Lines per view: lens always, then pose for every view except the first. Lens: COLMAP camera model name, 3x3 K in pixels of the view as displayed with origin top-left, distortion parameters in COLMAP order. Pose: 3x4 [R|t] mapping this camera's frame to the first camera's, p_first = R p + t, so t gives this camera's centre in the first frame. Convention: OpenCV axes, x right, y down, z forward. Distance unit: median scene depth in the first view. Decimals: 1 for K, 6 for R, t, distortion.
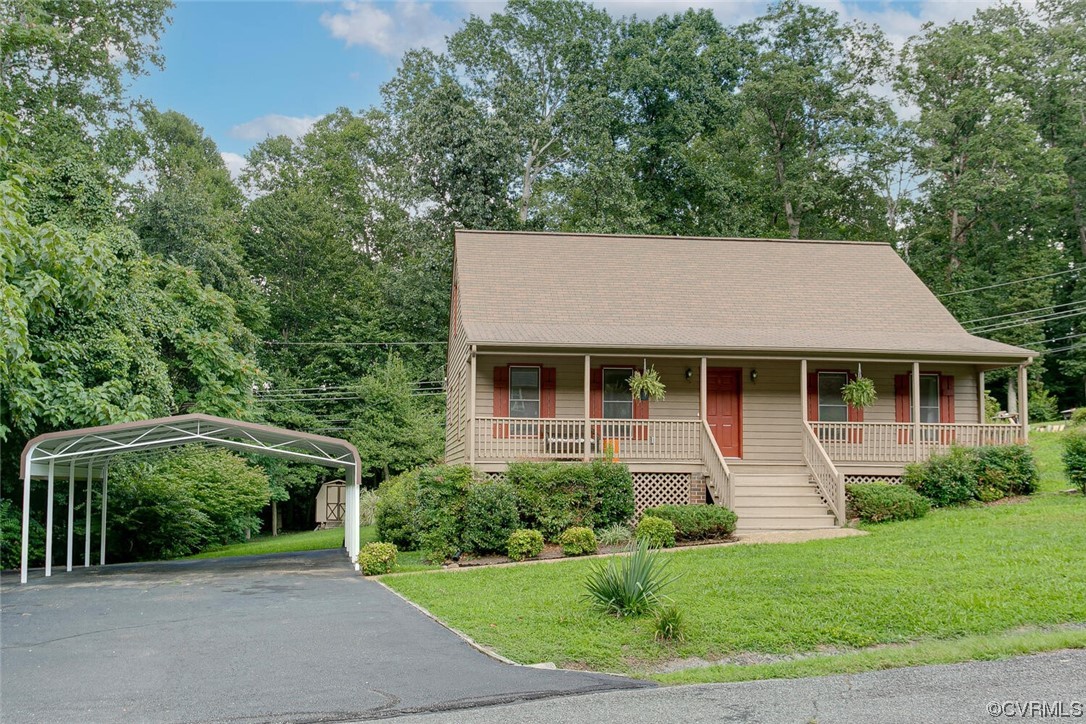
lens RADIAL K [[2044.5, 0, 543.0], [0, 2044.5, 362.0], [0, 0, 1]] dist [0.065009, -0.149128]
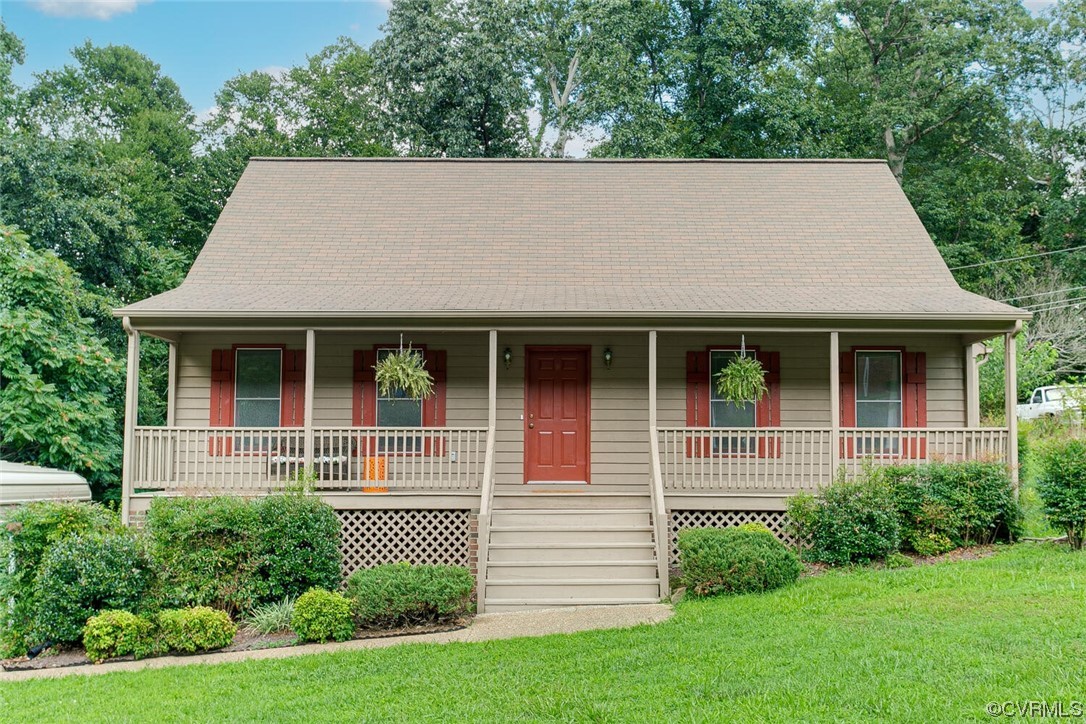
lens RADIAL K [[2044.5, 0, 543.0], [0, 2044.5, 362.0], [0, 0, 1]] dist [0.065009, -0.149128]
pose [[0.986618, -0.014965, -0.162363, 0.196914], [0.016025, 0.999858, 0.005221, 0.004783], [0.162262, -0.007752, 0.986717, 0.362673]]
